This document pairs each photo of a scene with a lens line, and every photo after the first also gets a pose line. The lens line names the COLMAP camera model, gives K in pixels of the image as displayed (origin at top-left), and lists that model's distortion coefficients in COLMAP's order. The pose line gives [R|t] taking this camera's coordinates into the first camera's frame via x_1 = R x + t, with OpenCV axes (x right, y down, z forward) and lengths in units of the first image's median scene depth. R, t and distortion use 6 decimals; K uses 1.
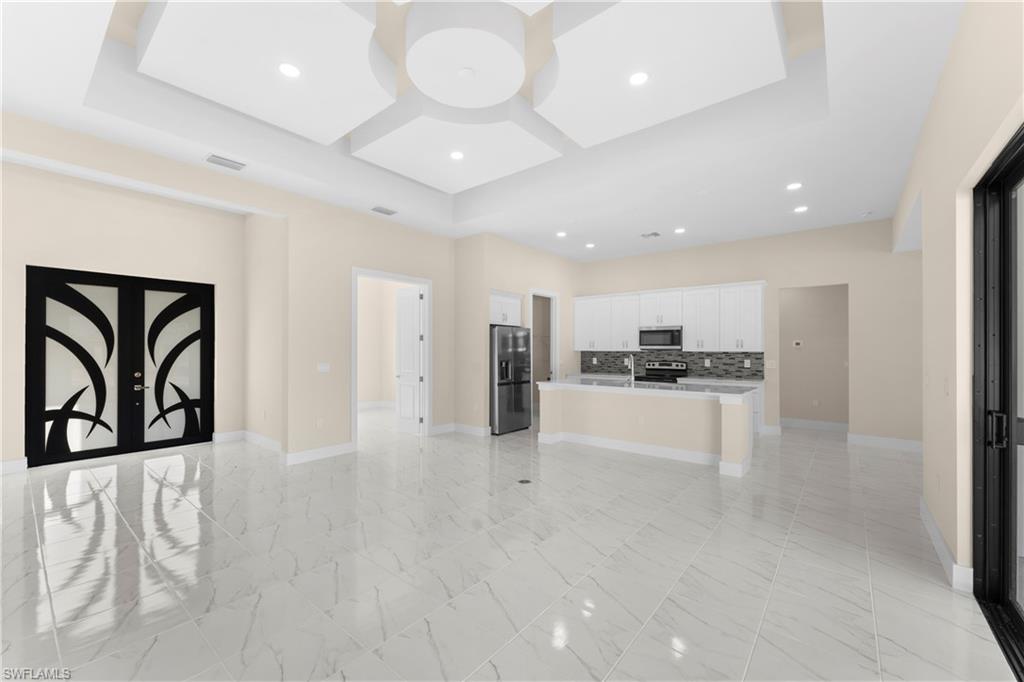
lens RADIAL K [[409.5, 0, 510.6], [0, 409.5, 350.1], [0, 0, 1]] dist [0.001227, 0.000125]
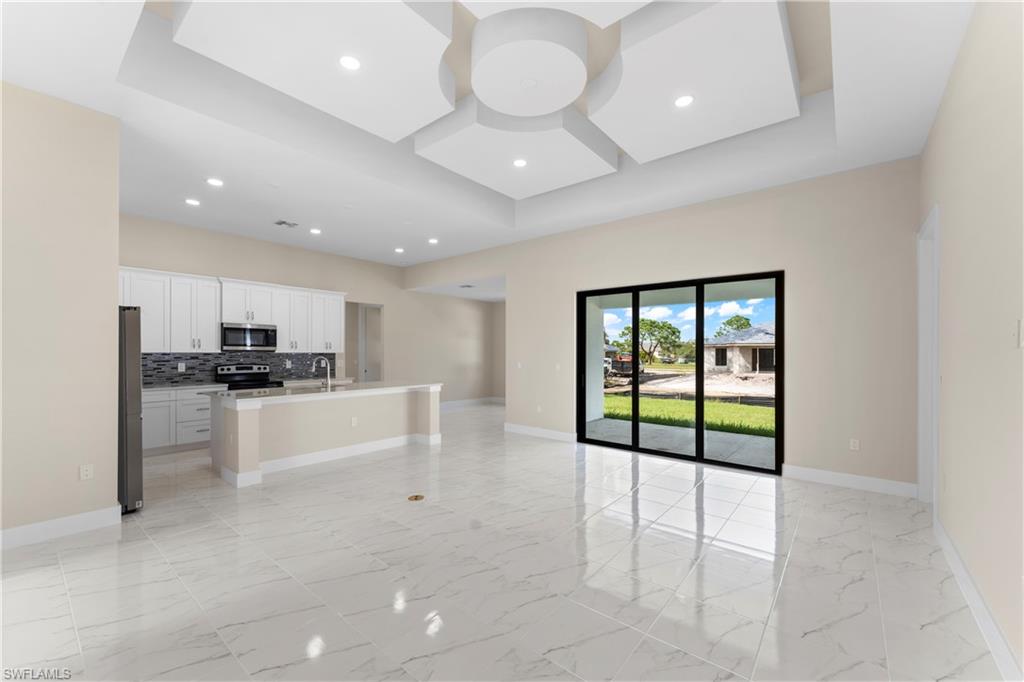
lens RADIAL K [[409.5, 0, 510.6], [0, 409.5, 350.1], [0, 0, 1]] dist [0.001227, 0.000125]
pose [[0.001437, 0.002303, 0.999996, -0.533371], [-0.003263, 0.999992, -0.002298, -0.002825], [-0.999994, -0.003260, 0.001444, 0.483503]]
